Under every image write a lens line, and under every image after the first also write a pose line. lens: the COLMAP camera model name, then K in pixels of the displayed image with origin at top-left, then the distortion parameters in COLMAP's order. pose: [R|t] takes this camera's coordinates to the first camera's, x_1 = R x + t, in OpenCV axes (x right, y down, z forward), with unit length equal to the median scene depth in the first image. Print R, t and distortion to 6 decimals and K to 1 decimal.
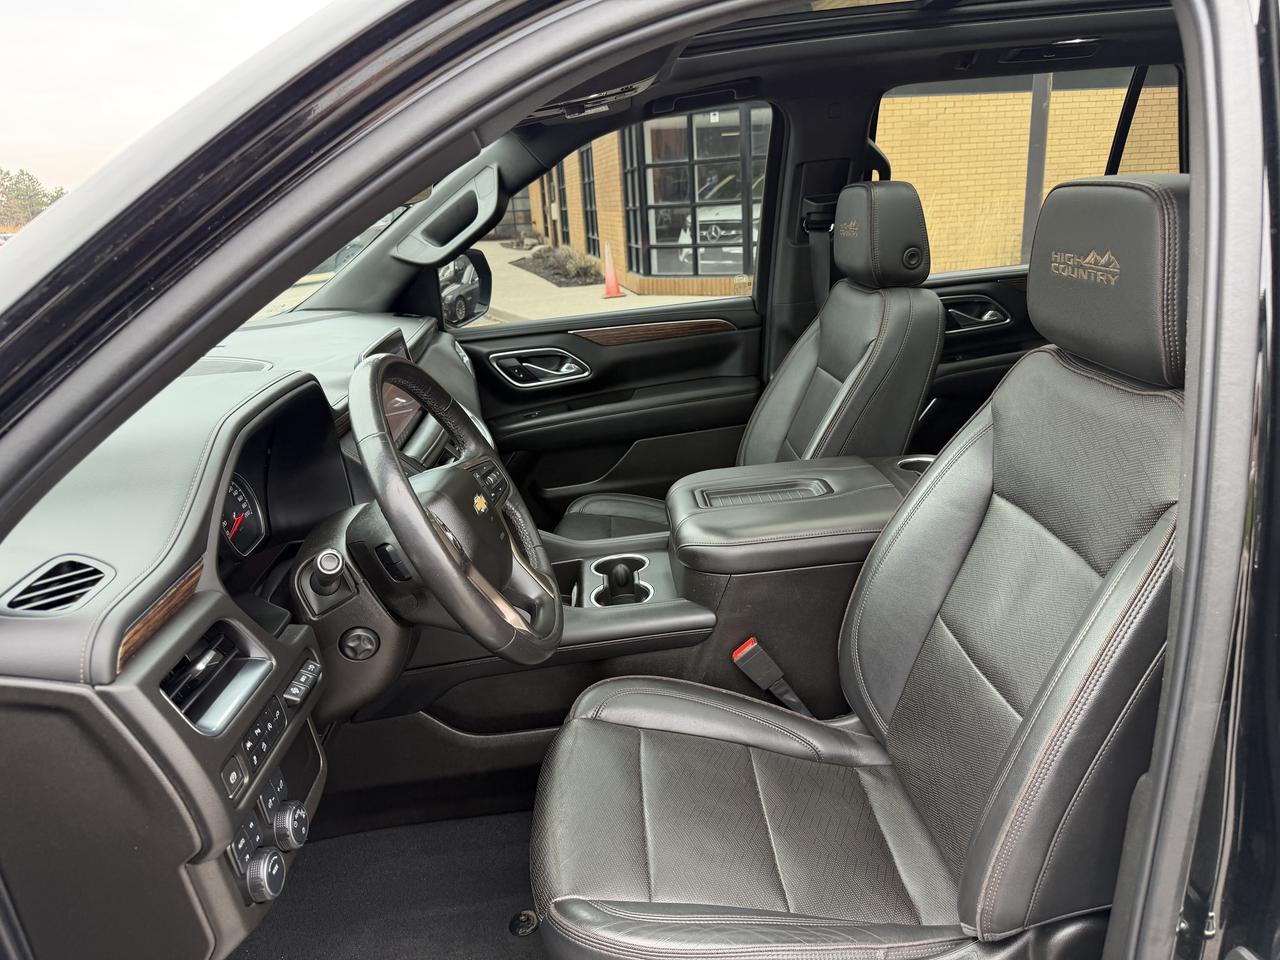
lens RADIAL K [[907.3, 0, 640.0], [0, 907.3, 480.0], [0, 0, 1]] dist [0.175812, -0.178637]
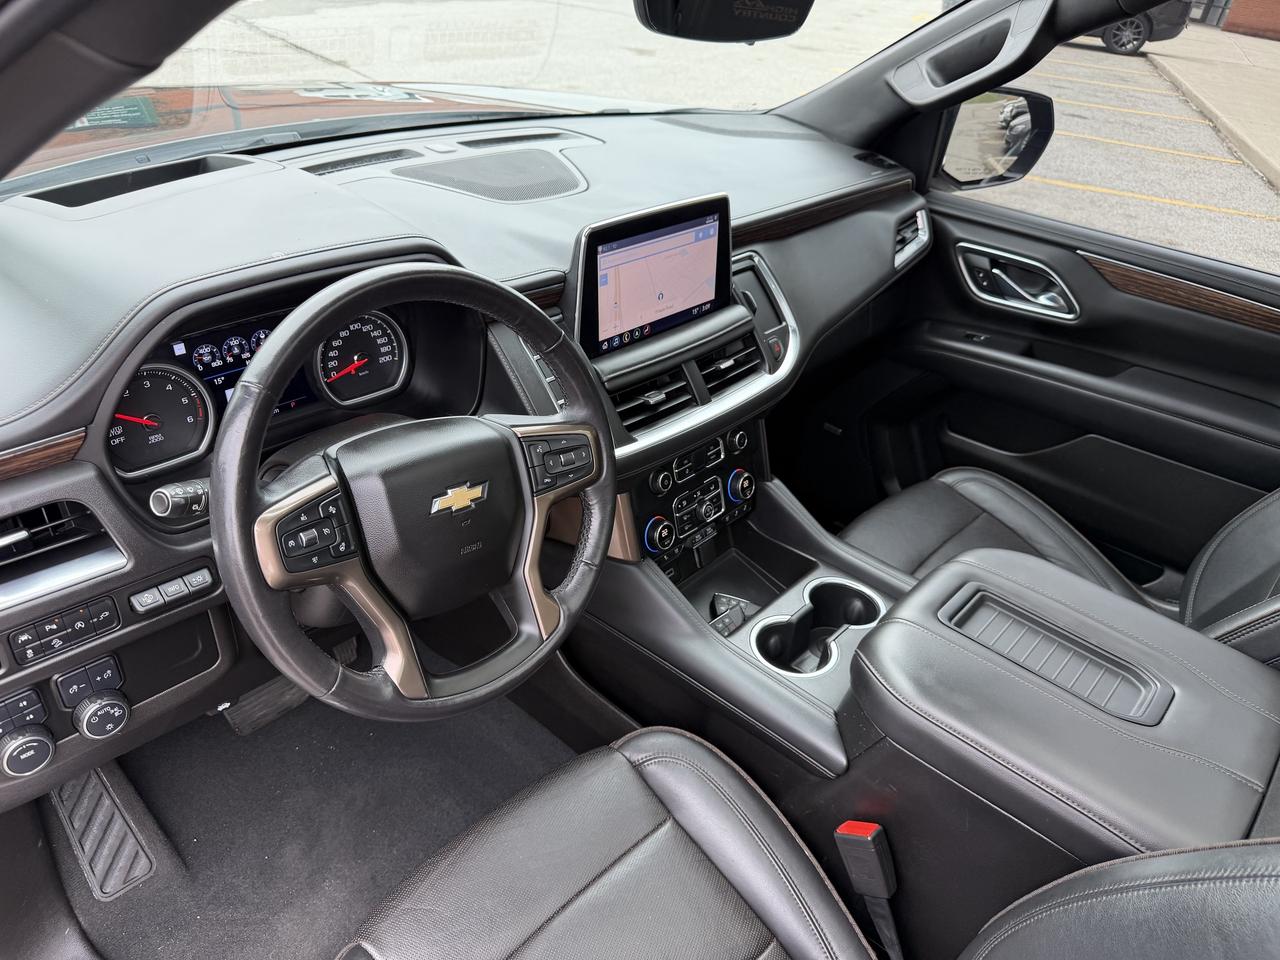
lens RADIAL K [[896.2, 0, 640.0], [0, 896.2, 480.0], [0, 0, 1]] dist [0.111512, -0.119556]
pose [[0.696314, 0.507189, -0.507845, 0.214822], [-0.368091, 0.859776, 0.353969, -0.221155], [0.616162, -0.059541, 0.785366, 0.380781]]
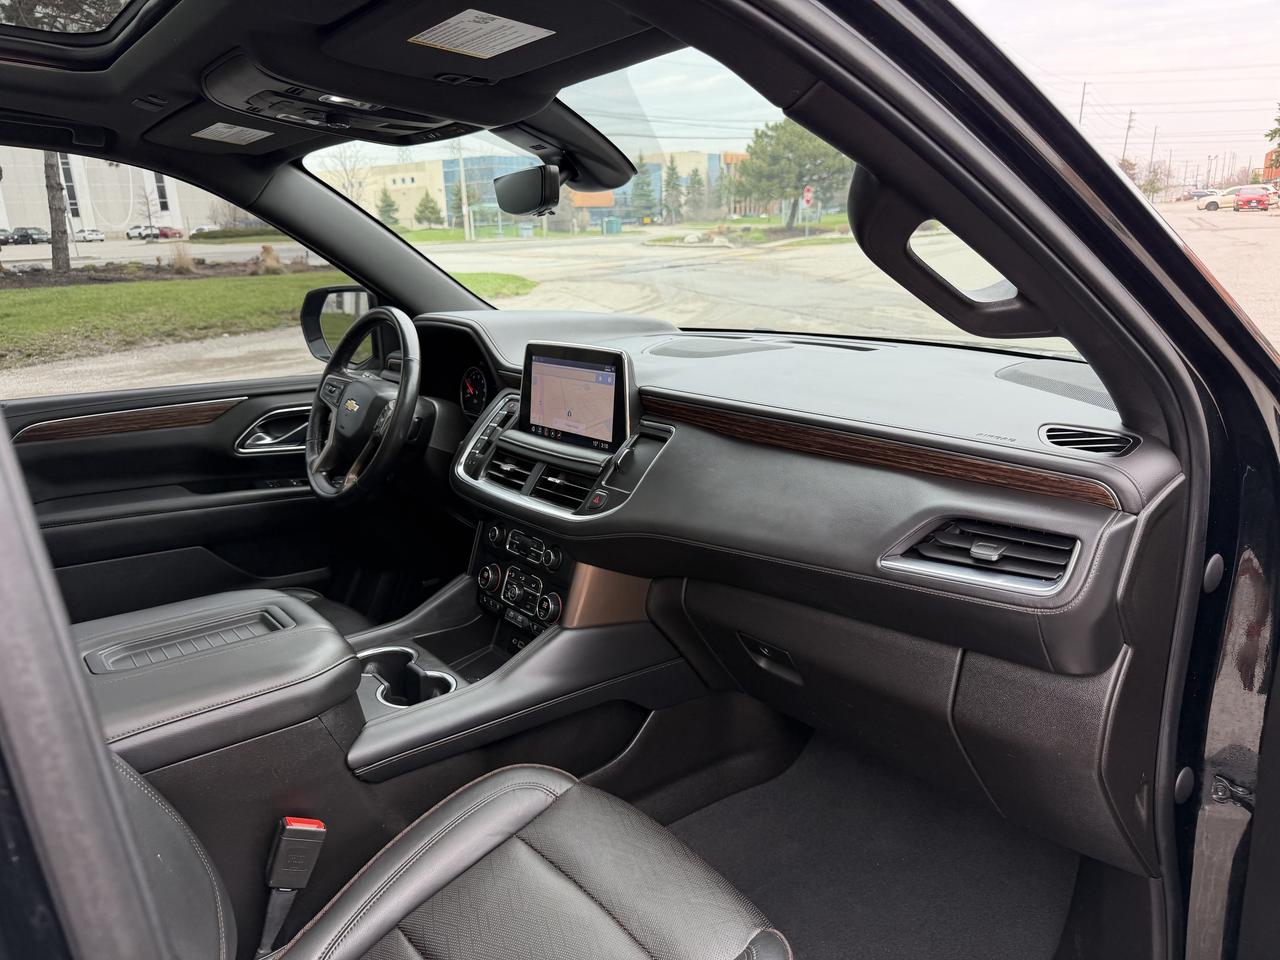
lens RADIAL K [[906.3, 0, 640.0], [0, 906.3, 480.0], [0, 0, 1]] dist [0.002756, -0.001367]
pose [[-0.797929, 0.287862, -0.529571, 0.228229], [-0.068616, 0.829496, 0.554282, -0.590510], [0.598834, 0.478615, -0.642127, 1.775427]]
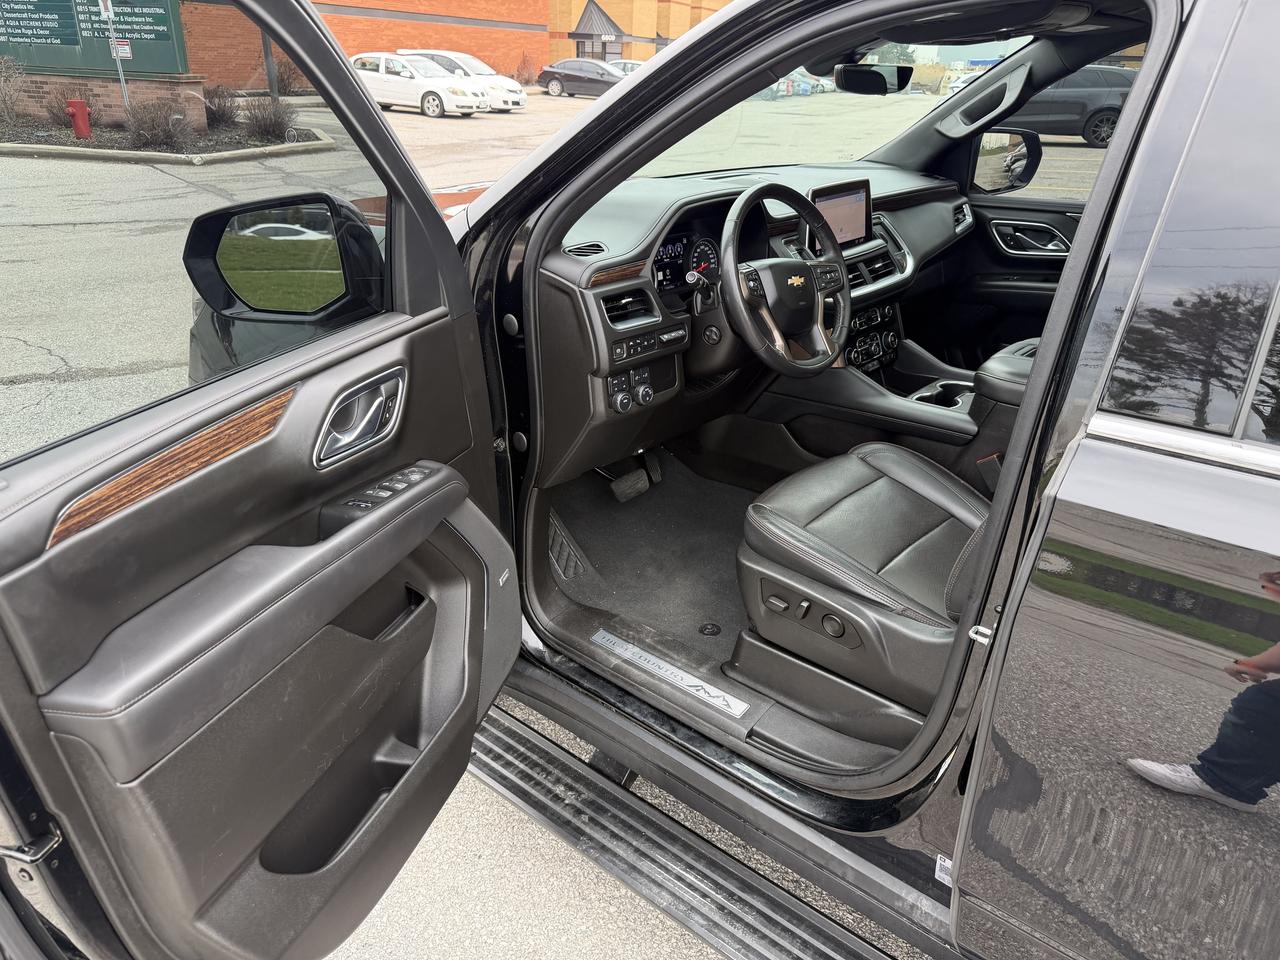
lens RADIAL K [[906.3, 0, 640.0], [0, 906.3, 480.0], [0, 0, 1]] dist [0.002756, -0.001367]
pose [[0.709432, 0.376179, -0.595983, 0.562642], [-0.282346, 0.926511, 0.248713, 0.023684], [0.645745, -0.008172, 0.763509, -0.353668]]
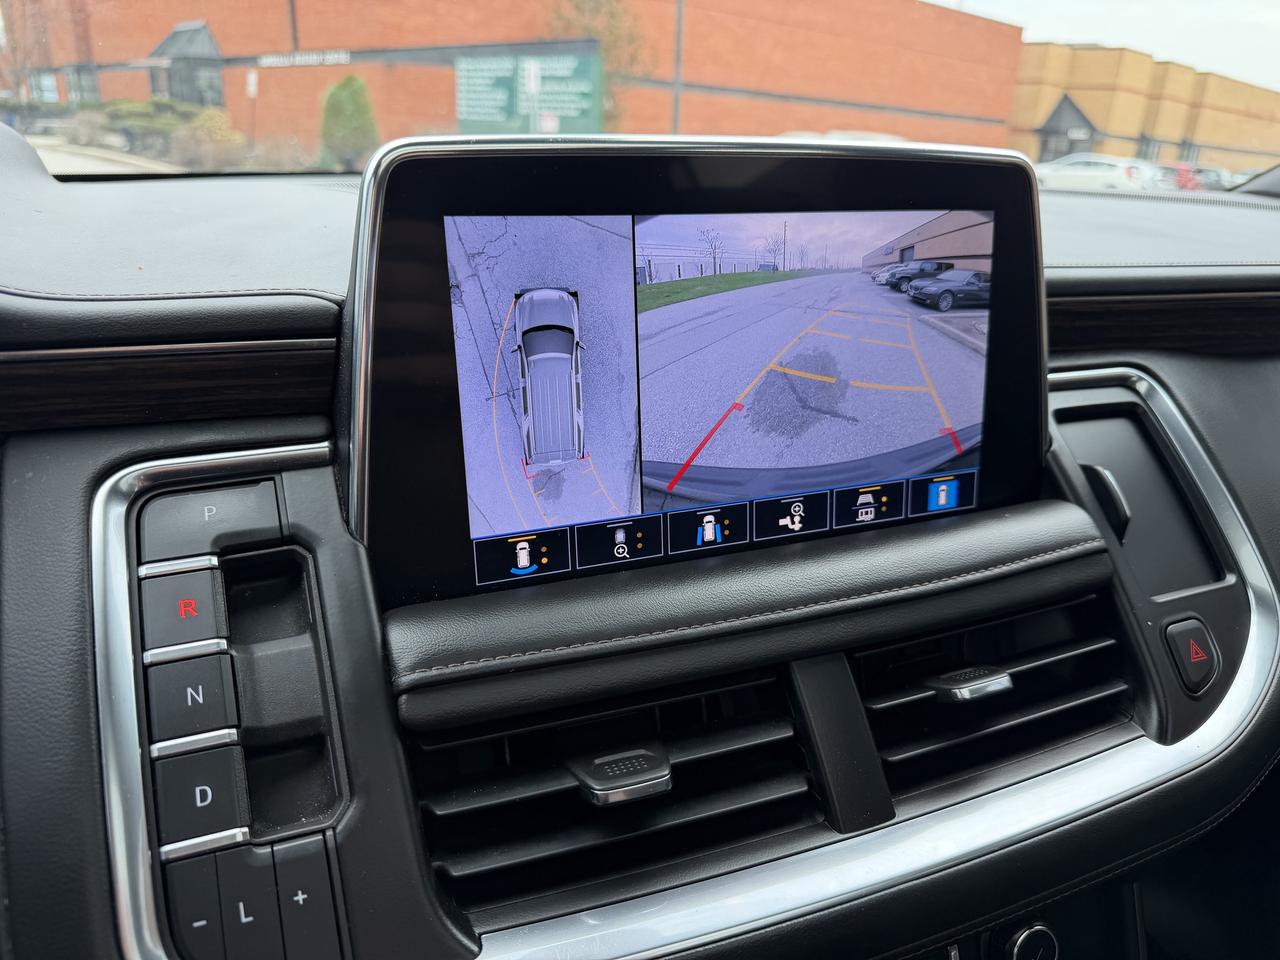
lens RADIAL K [[906.3, 0, 640.0], [0, 906.3, 480.0], [0, 0, 1]] dist [0.002756, -0.001367]
pose [[0.322936, 0.412450, -0.851820, -0.056556], [-0.343876, 0.889666, 0.300406, -0.137527], [0.881738, 0.195909, 0.429137, 0.903803]]
